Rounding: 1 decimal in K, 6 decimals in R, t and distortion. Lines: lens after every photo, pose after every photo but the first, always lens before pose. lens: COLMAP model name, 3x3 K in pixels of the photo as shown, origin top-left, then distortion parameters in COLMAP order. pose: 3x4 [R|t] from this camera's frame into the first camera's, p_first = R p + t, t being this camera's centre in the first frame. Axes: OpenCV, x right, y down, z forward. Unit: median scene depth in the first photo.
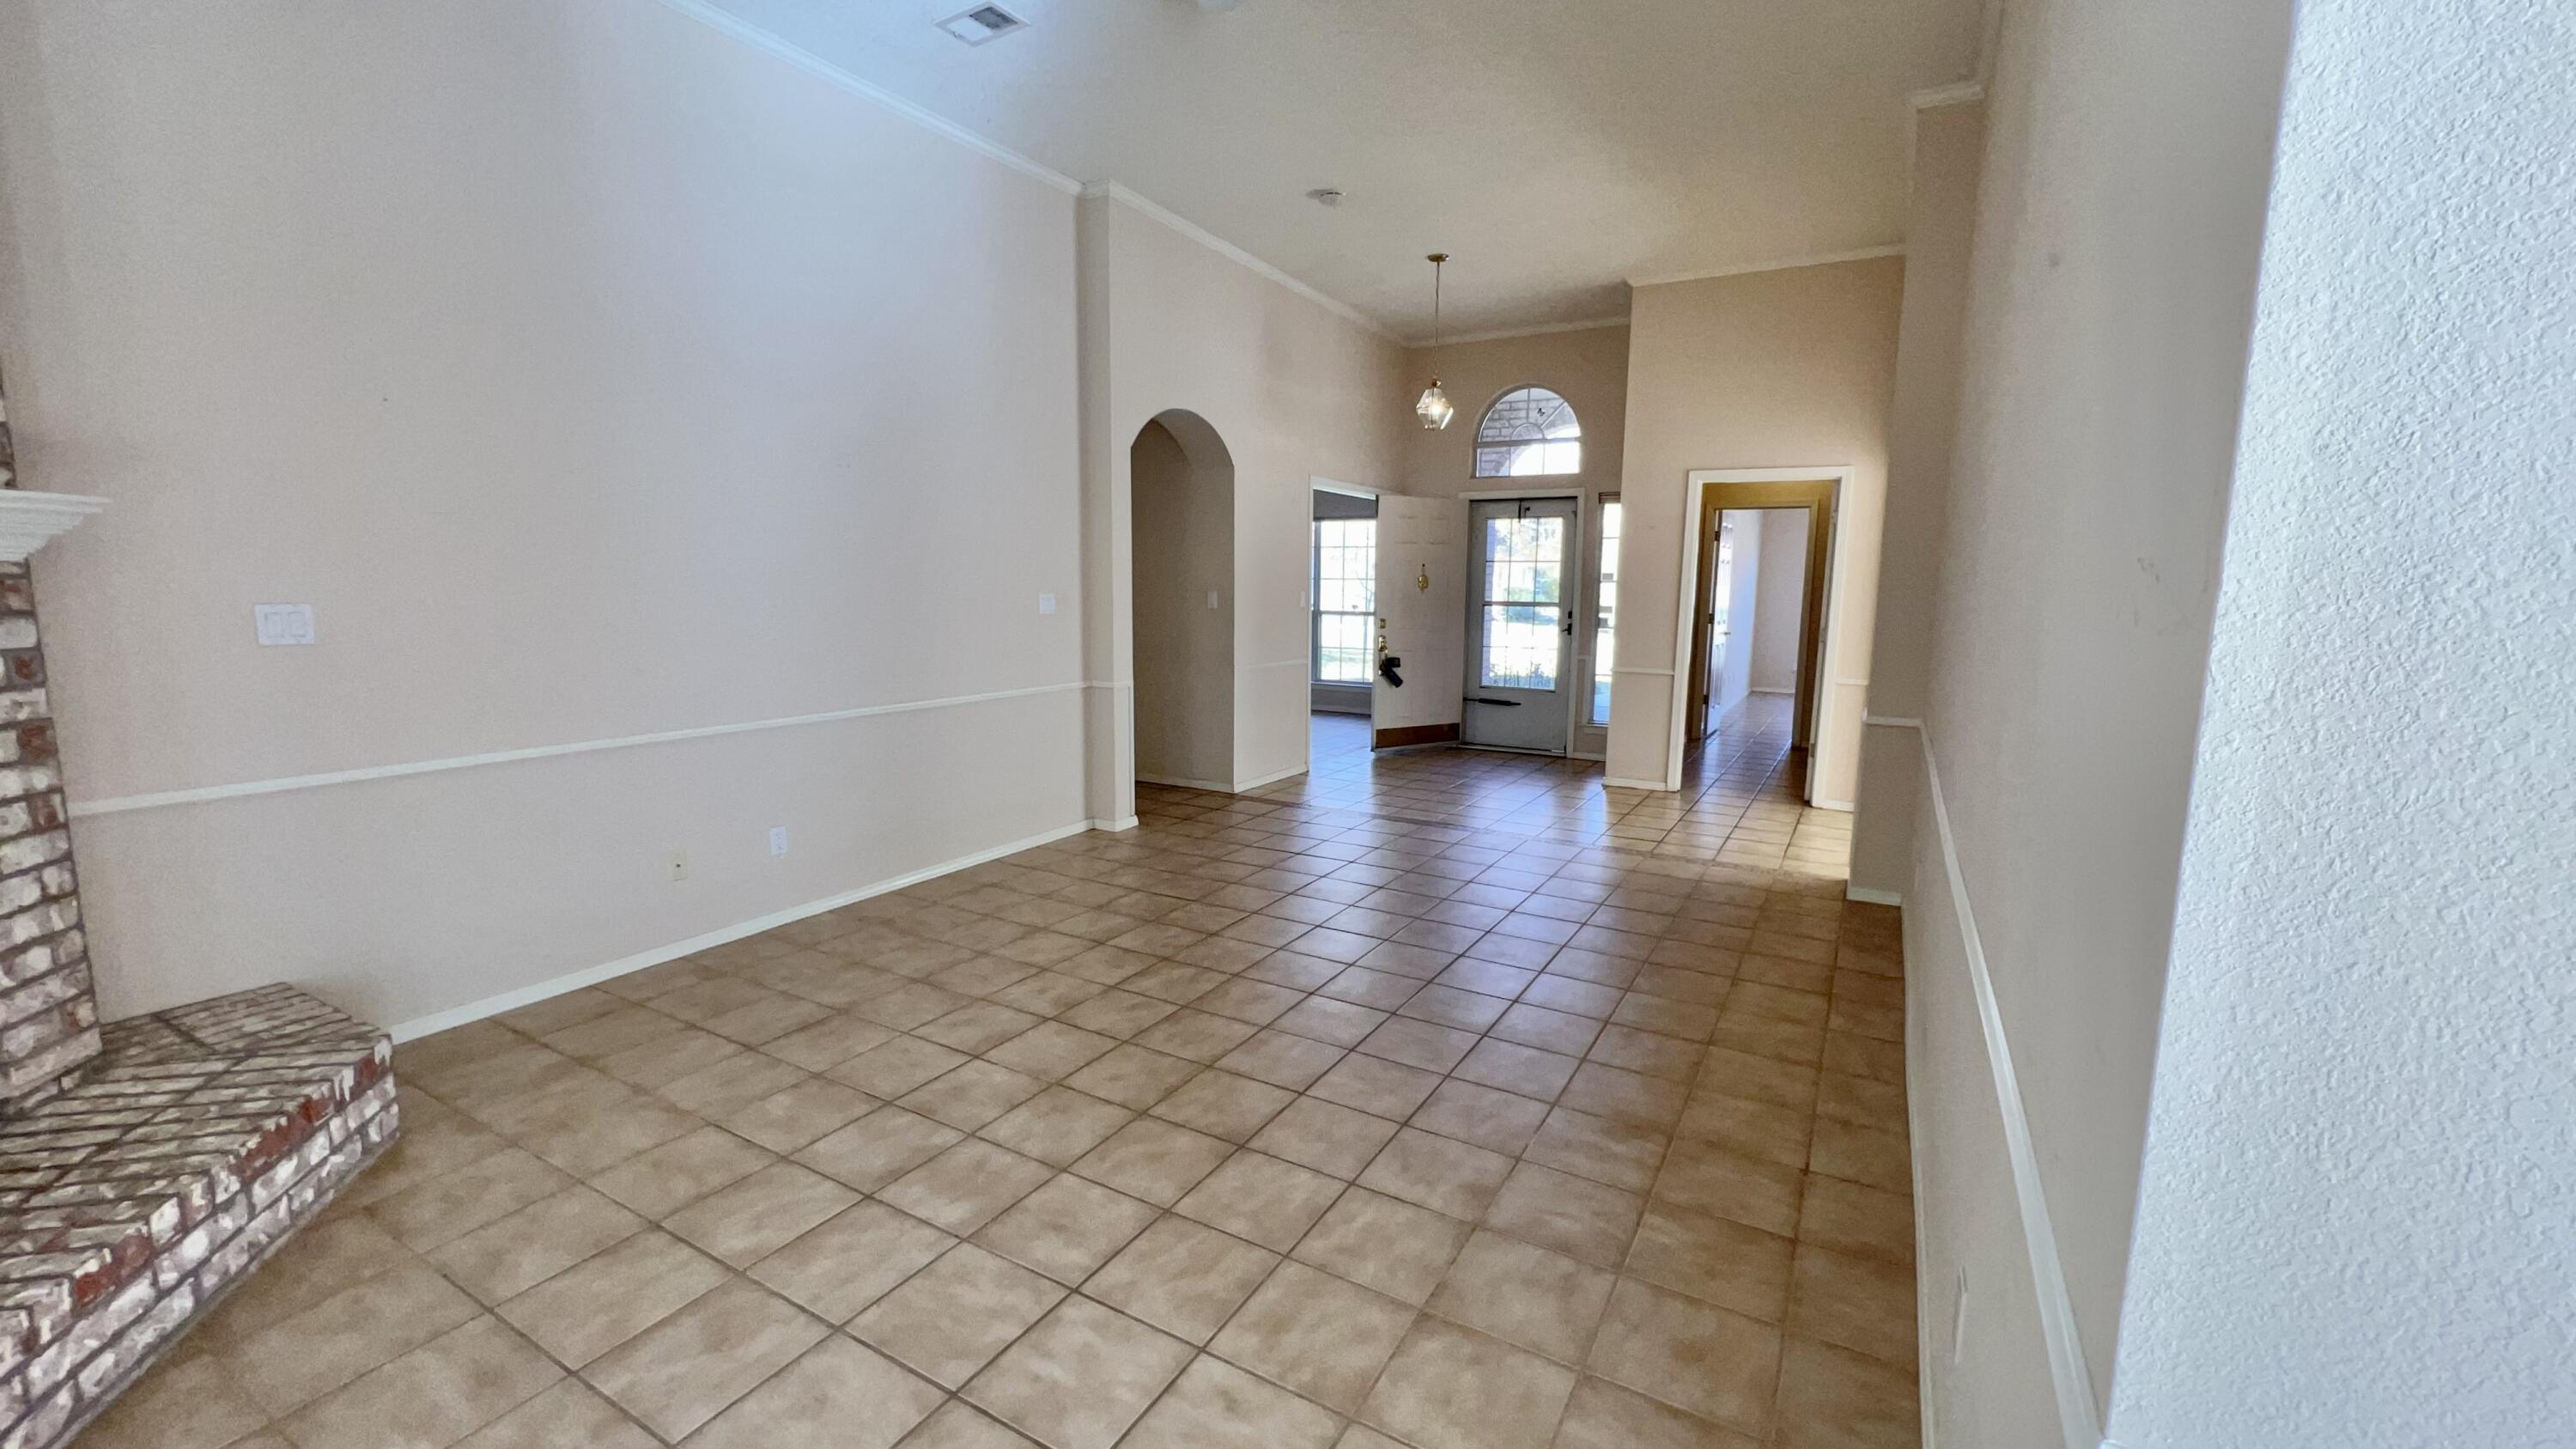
lens RADIAL K [[1034.8, 0, 1285.8], [0, 1034.8, 708.6], [0, 0, 1]] dist [-0.001683, -0.000356]
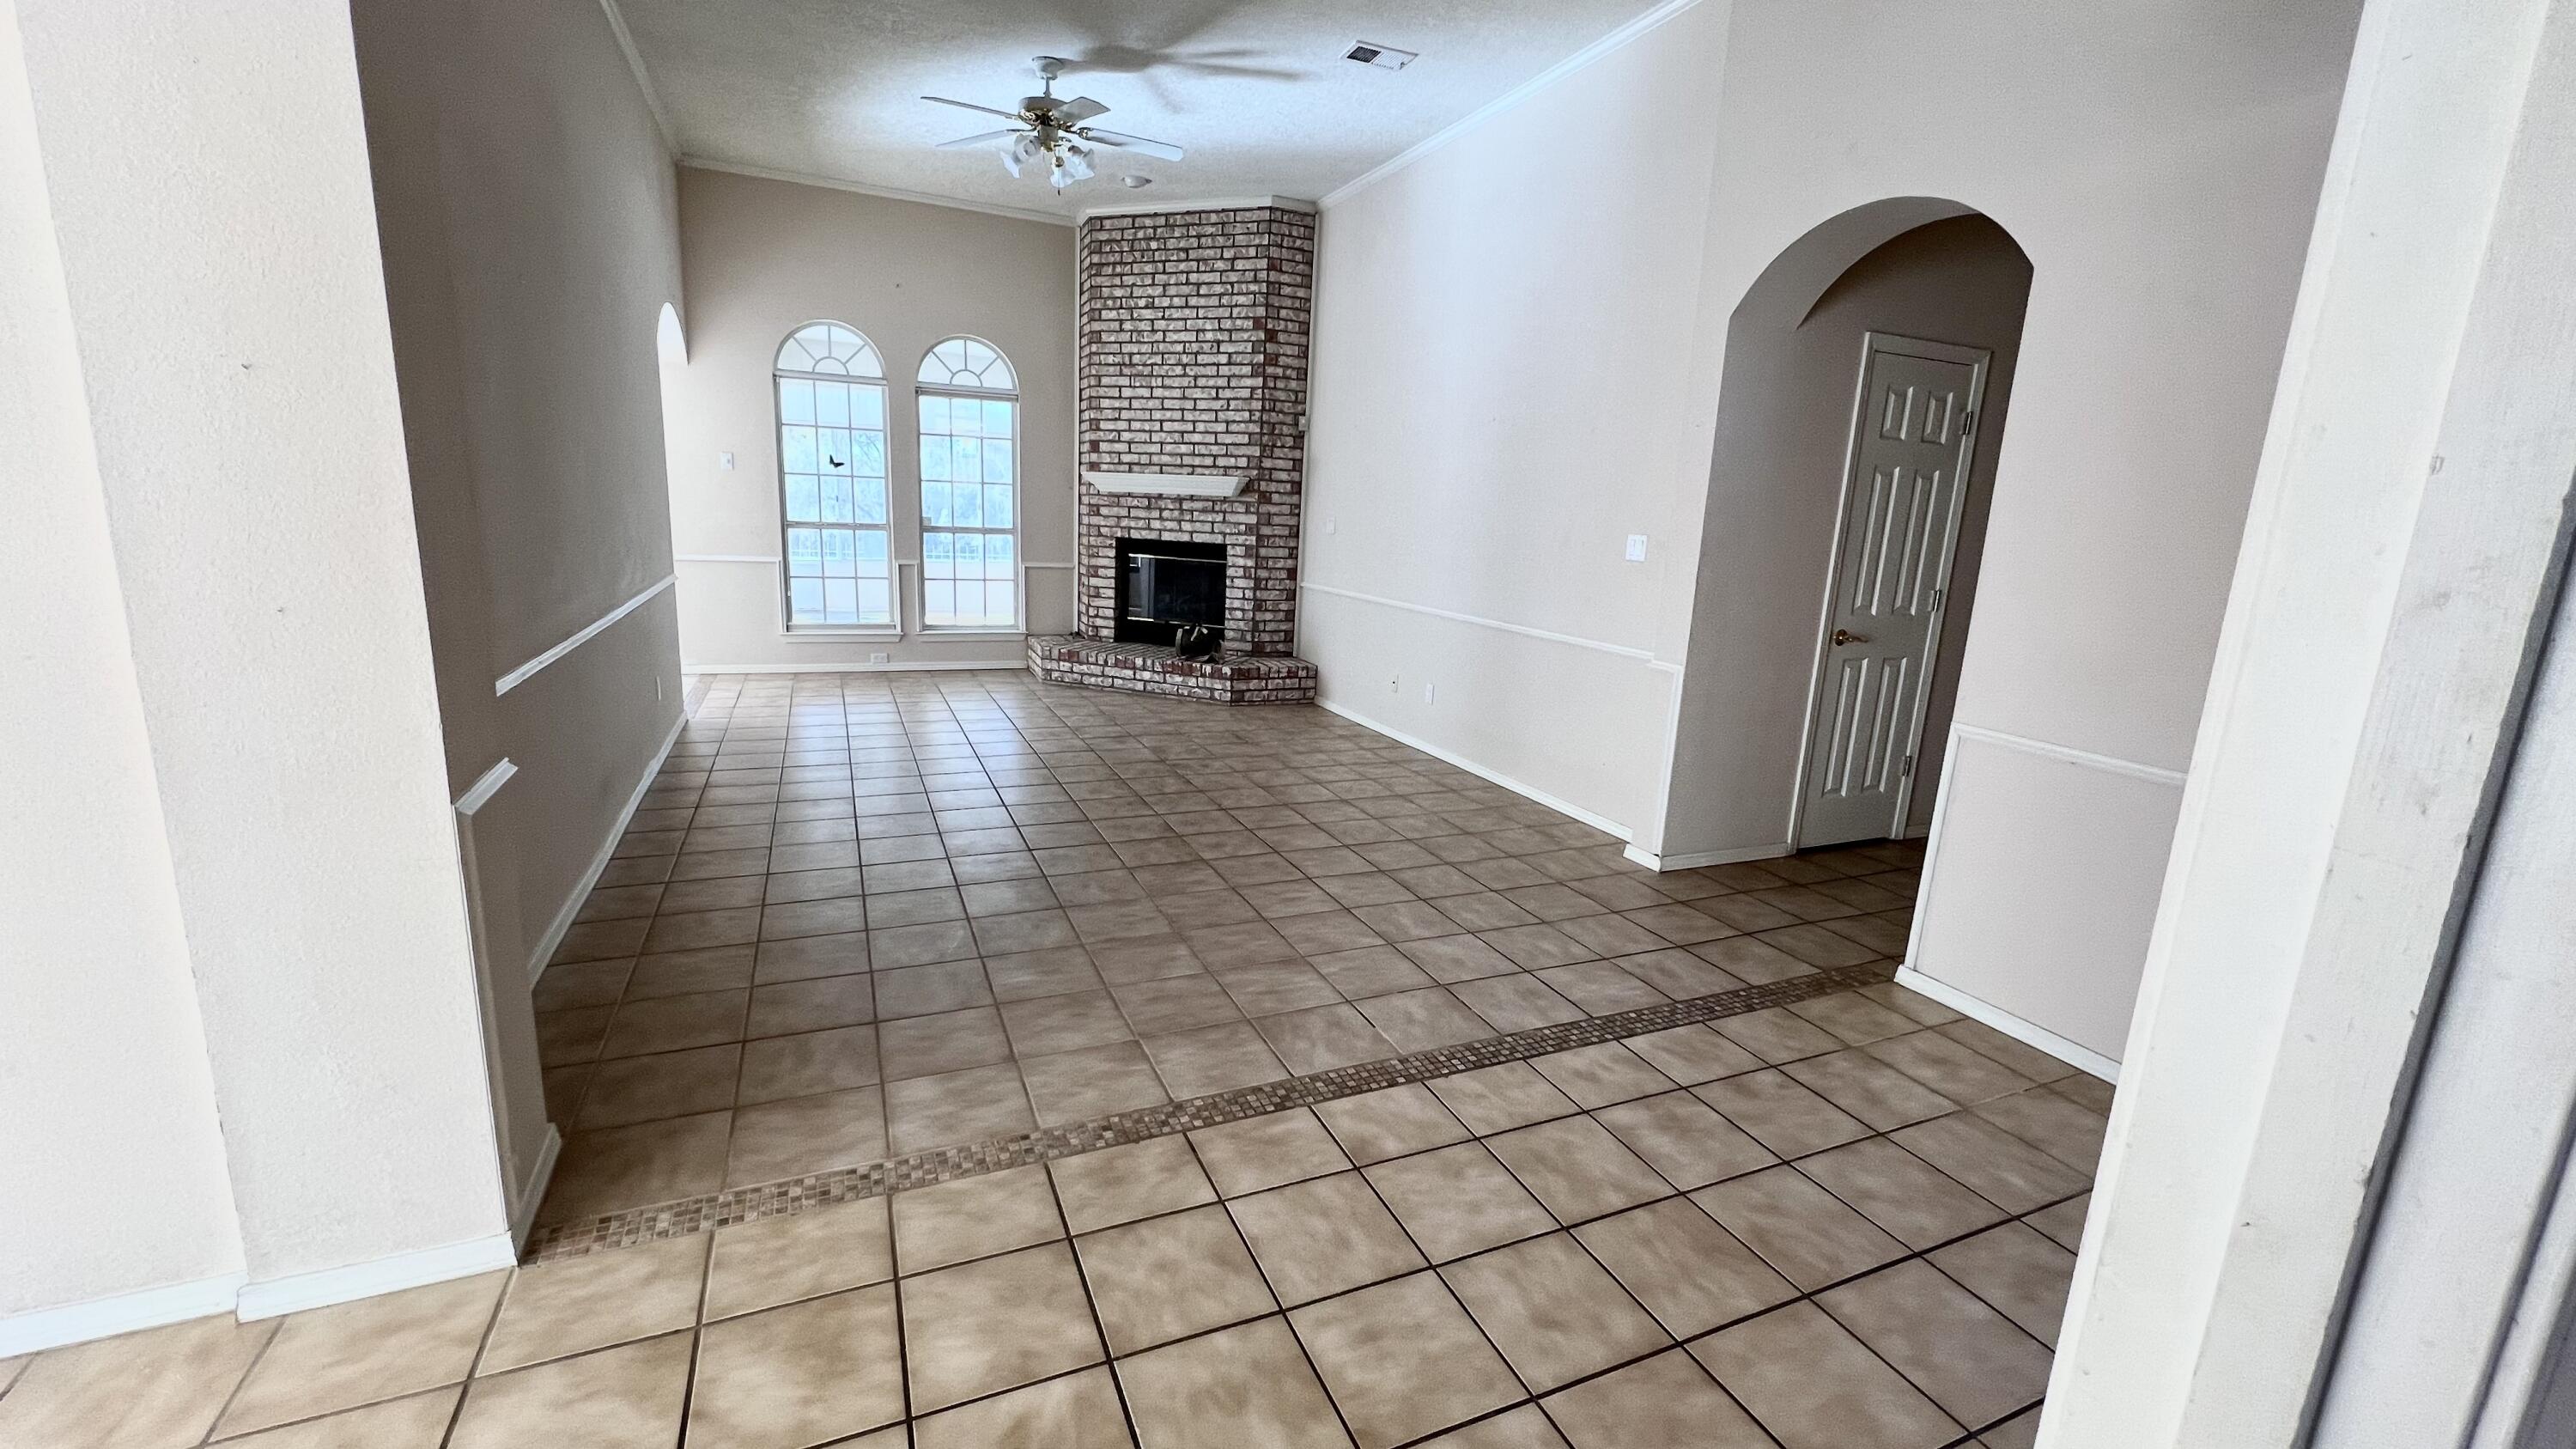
lens RADIAL K [[1034.8, 0, 1291.4], [0, 1034.8, 738.9], [0, 0, 1]] dist [-0.001683, -0.000356]
pose [[-0.589503, 0.140881, -0.795386, 0.770822], [-0.153322, 0.947258, 0.281416, -0.186701], [0.793082, 0.287846, -0.536811, 1.620776]]
